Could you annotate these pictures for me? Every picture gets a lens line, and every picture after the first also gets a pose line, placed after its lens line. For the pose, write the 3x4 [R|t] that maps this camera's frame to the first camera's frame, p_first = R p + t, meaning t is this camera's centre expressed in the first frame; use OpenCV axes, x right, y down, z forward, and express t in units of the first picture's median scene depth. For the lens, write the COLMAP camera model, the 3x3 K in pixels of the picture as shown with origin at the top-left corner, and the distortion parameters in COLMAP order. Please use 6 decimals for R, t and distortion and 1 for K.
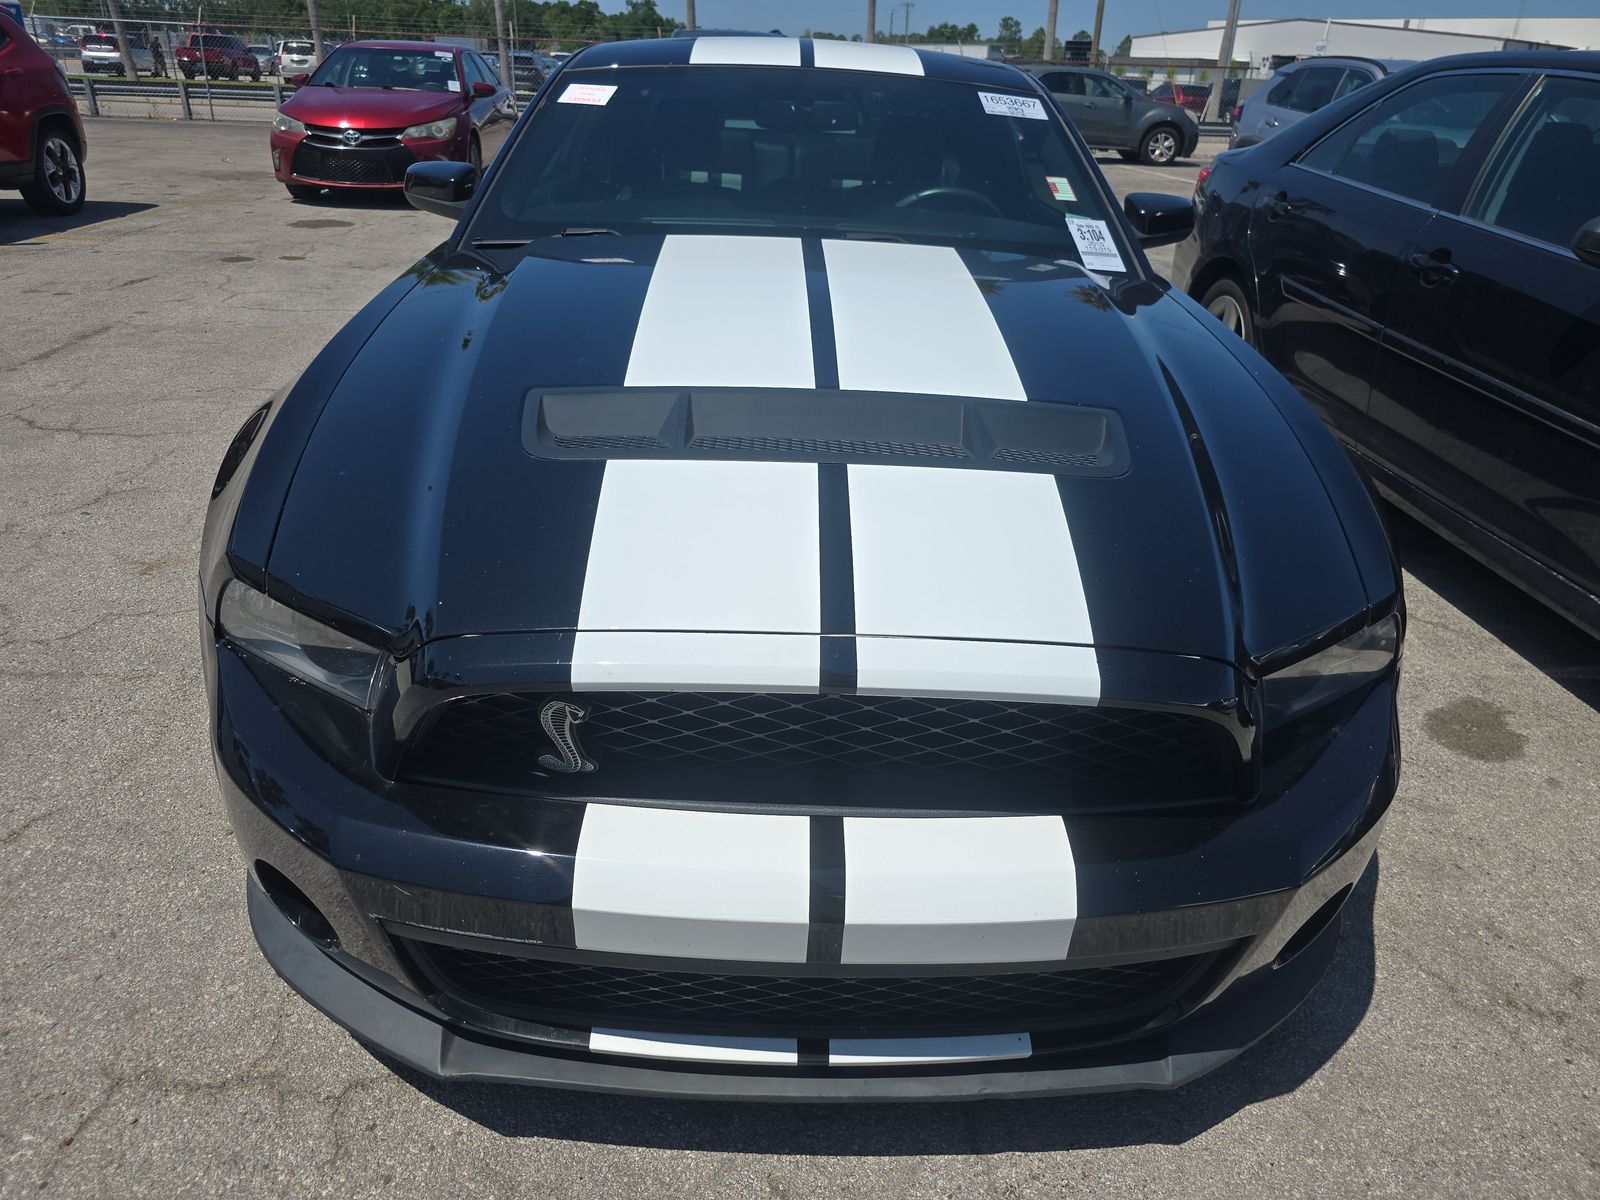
lens RADIAL K [[1084.4, 0, 799.0], [0, 1084.4, 599.8], [0, 0, 1]] dist [0.026498, -0.019773]
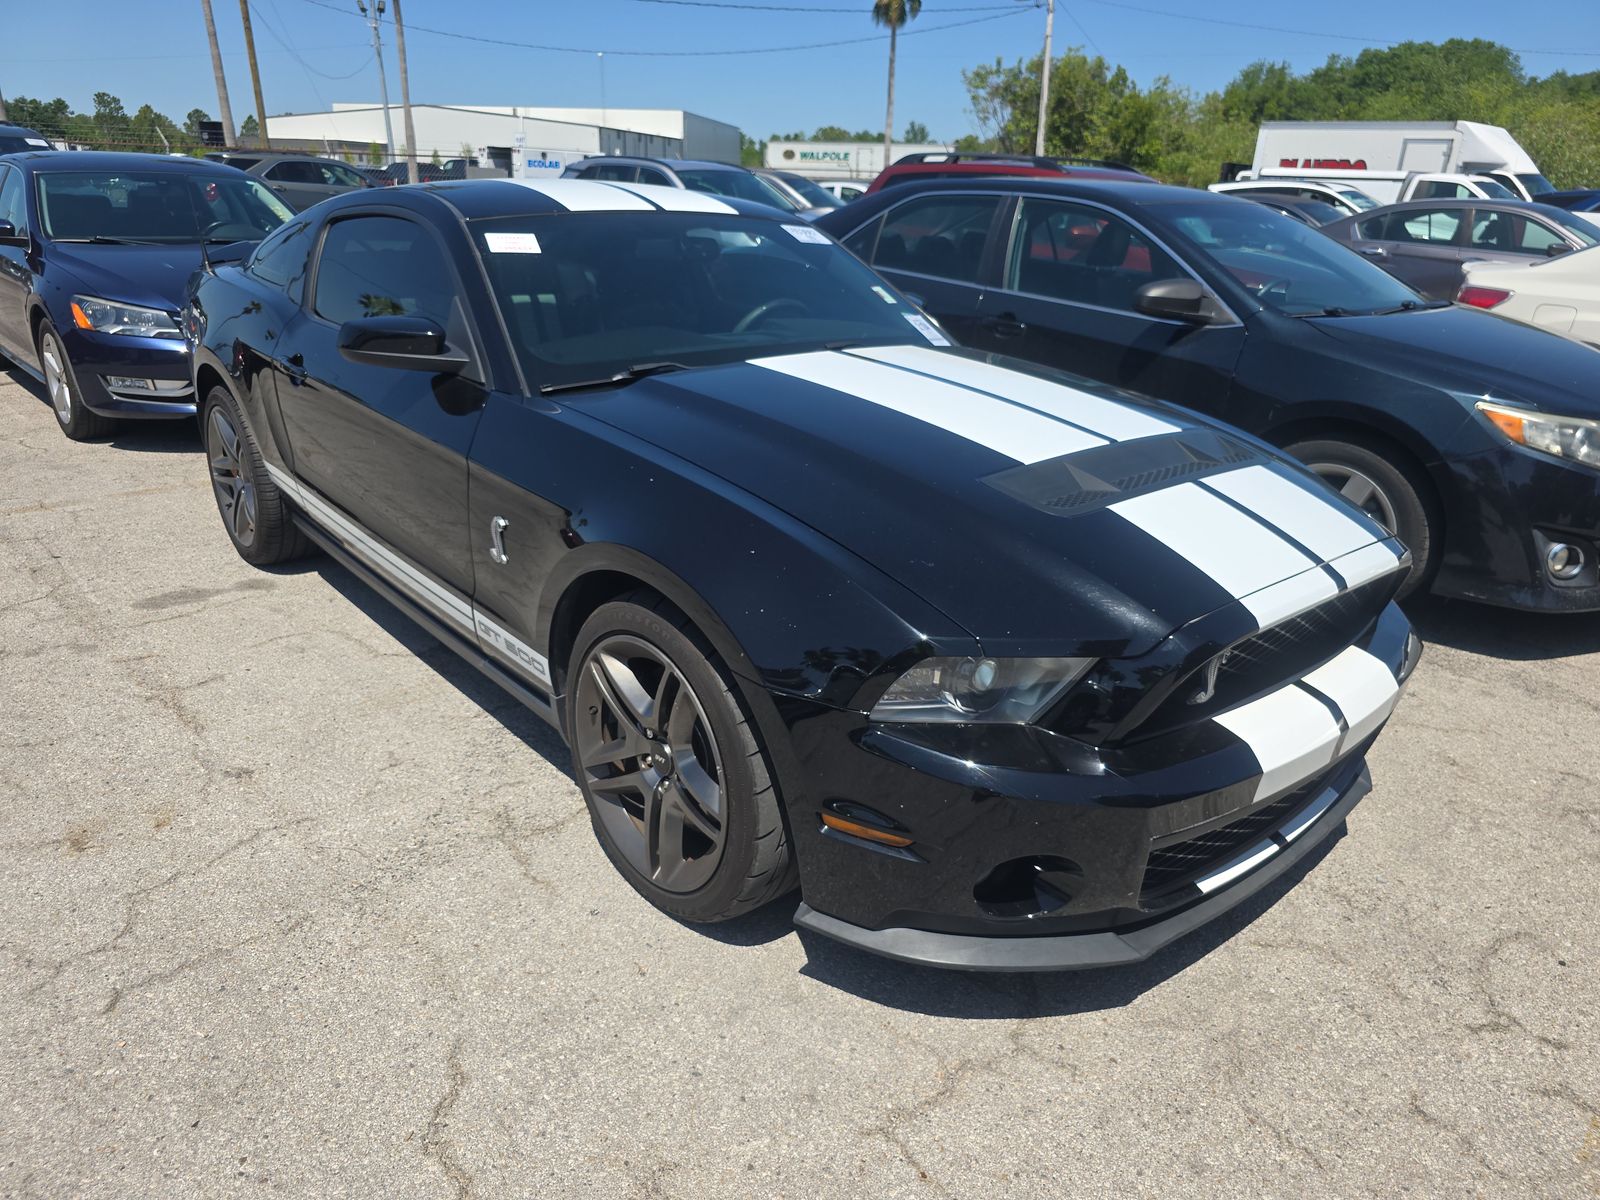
lens RADIAL K [[1084.4, 0, 797.6], [0, 1084.4, 600.3], [0, 0, 1]] dist [0.026498, -0.019773]
pose [[0.769315, -0.245967, 0.589623, -1.054753], [0.281270, 0.959058, 0.033091, -0.131589], [-0.573622, 0.140385, 0.807001, 0.049470]]
